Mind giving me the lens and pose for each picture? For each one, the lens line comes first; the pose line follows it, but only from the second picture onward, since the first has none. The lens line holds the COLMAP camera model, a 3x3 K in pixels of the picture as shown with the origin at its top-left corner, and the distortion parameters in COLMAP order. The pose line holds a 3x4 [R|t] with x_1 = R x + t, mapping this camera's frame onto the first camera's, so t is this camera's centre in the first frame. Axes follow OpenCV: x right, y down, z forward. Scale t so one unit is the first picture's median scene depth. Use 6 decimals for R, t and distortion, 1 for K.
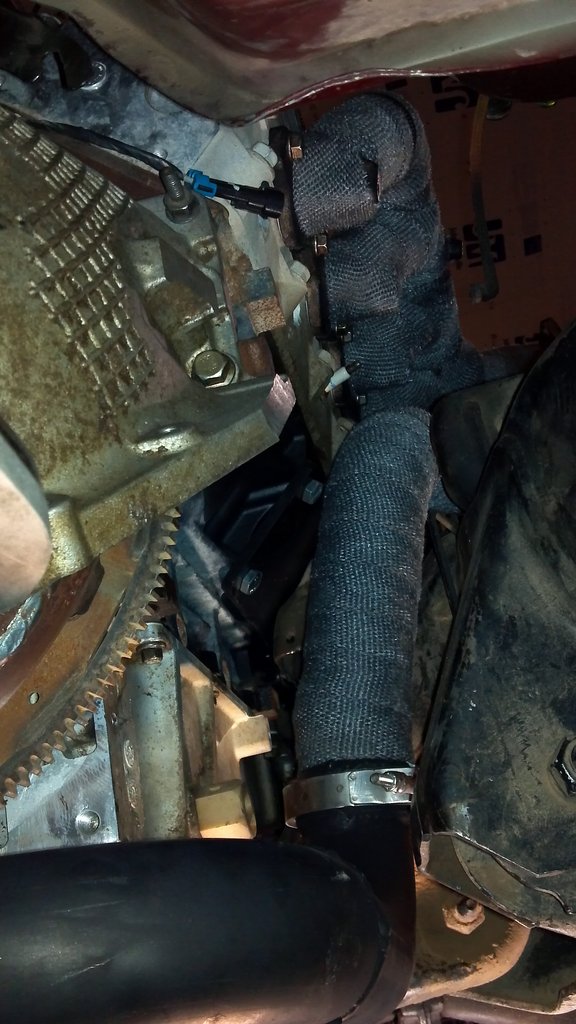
lens RADIAL K [[1071.2, 0, 288.0], [0, 1071.2, 512.0], [0, 0, 1]] dist [0.111137, -0.366172]
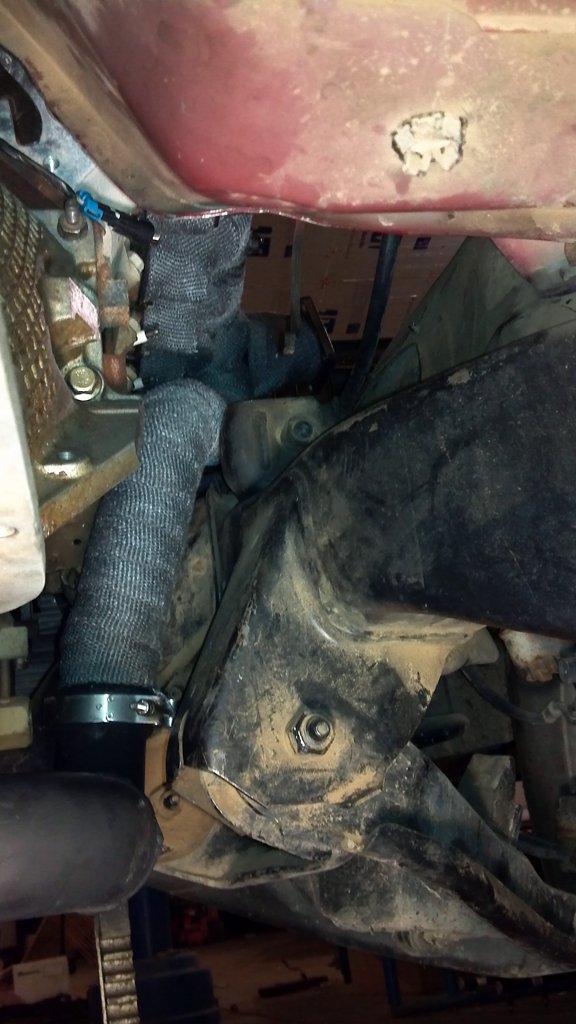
lens RADIAL K [[1071.2, 0, 288.0], [0, 1071.2, 512.0], [0, 0, 1]] dist [0.111137, -0.366172]
pose [[0.939039, 0.161872, 0.303320, -0.205540], [-0.199978, 0.974798, 0.098886, -0.161590], [-0.279669, -0.153515, 0.947744, -0.244056]]
